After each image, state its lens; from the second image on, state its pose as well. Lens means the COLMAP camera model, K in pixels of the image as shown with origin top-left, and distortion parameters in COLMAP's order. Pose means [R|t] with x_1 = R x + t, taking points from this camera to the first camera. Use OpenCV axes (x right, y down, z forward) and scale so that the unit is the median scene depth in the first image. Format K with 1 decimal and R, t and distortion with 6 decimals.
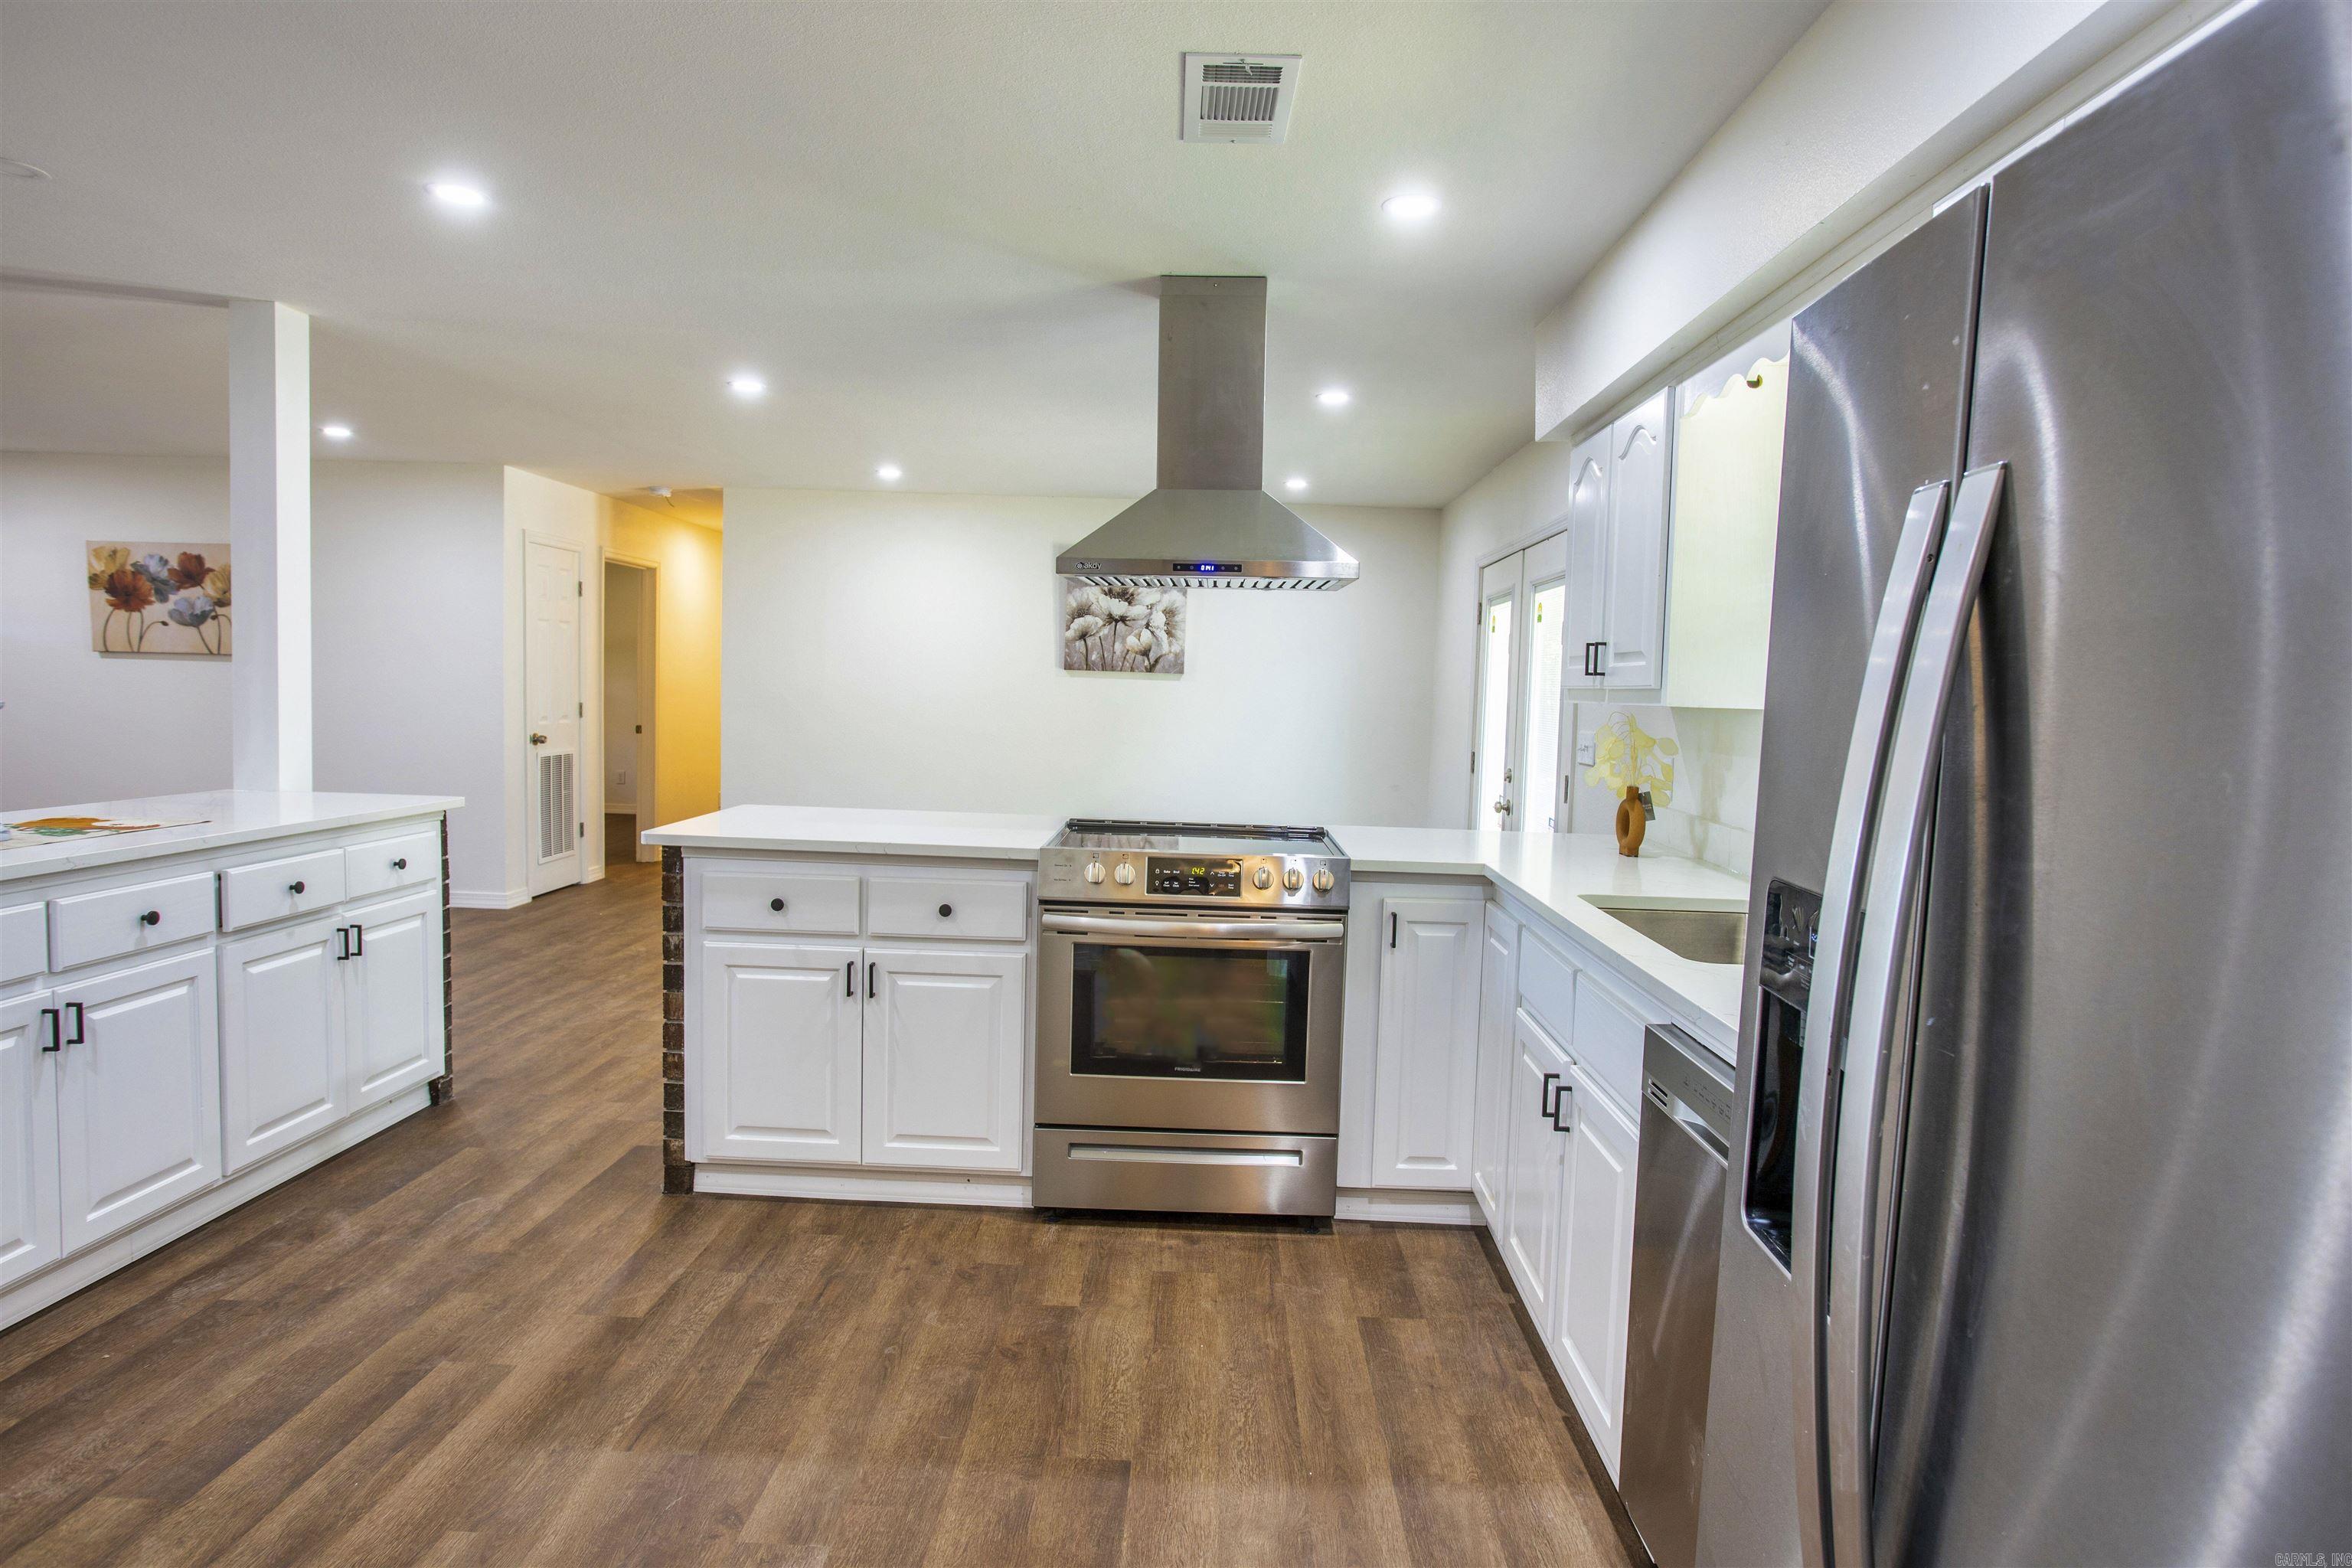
lens RADIAL K [[1354.2, 0, 1176.1], [0, 1354.2, 788.0], [0, 0, 1]] dist [0.001769, 0.000914]
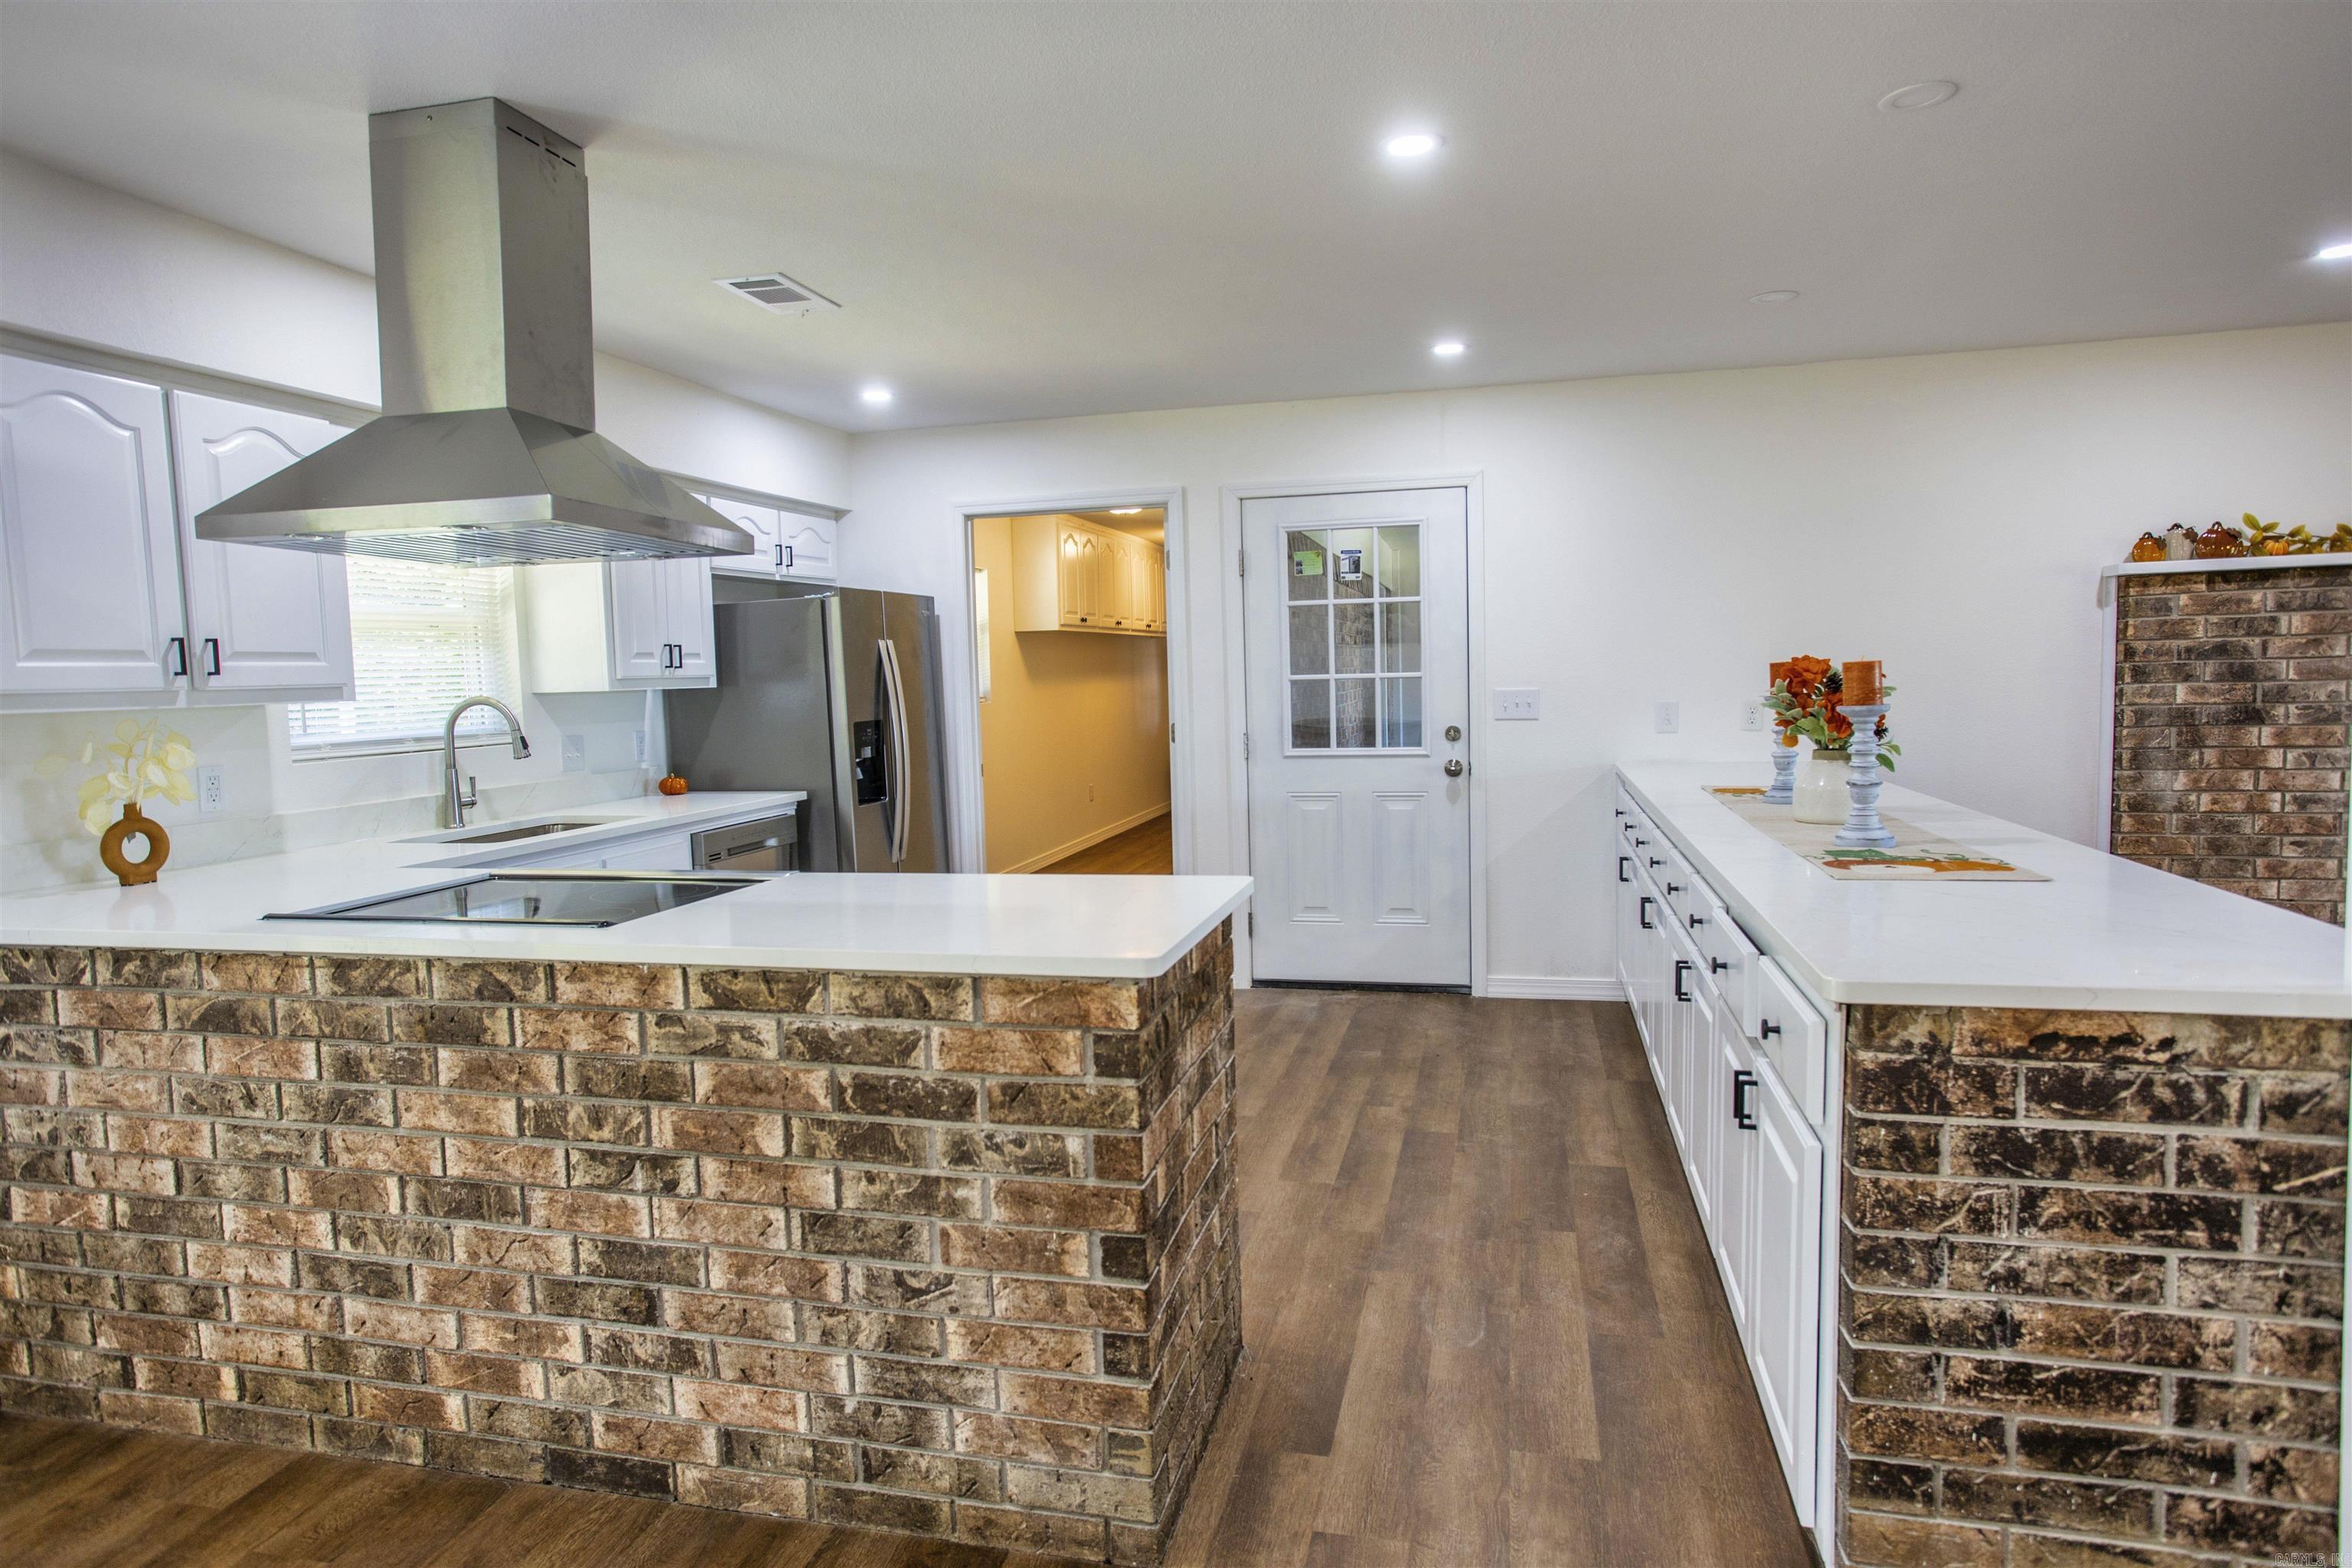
lens RADIAL K [[1354.2, 0, 1175.8], [0, 1354.2, 786.7], [0, 0, 1]] dist [0.001769, 0.000914]
pose [[-0.976701, -0.020253, 0.213649, -0.291289], [0.014624, 0.986942, 0.160411, -0.082275], [-0.214108, 0.159798, -0.963651, 0.992637]]
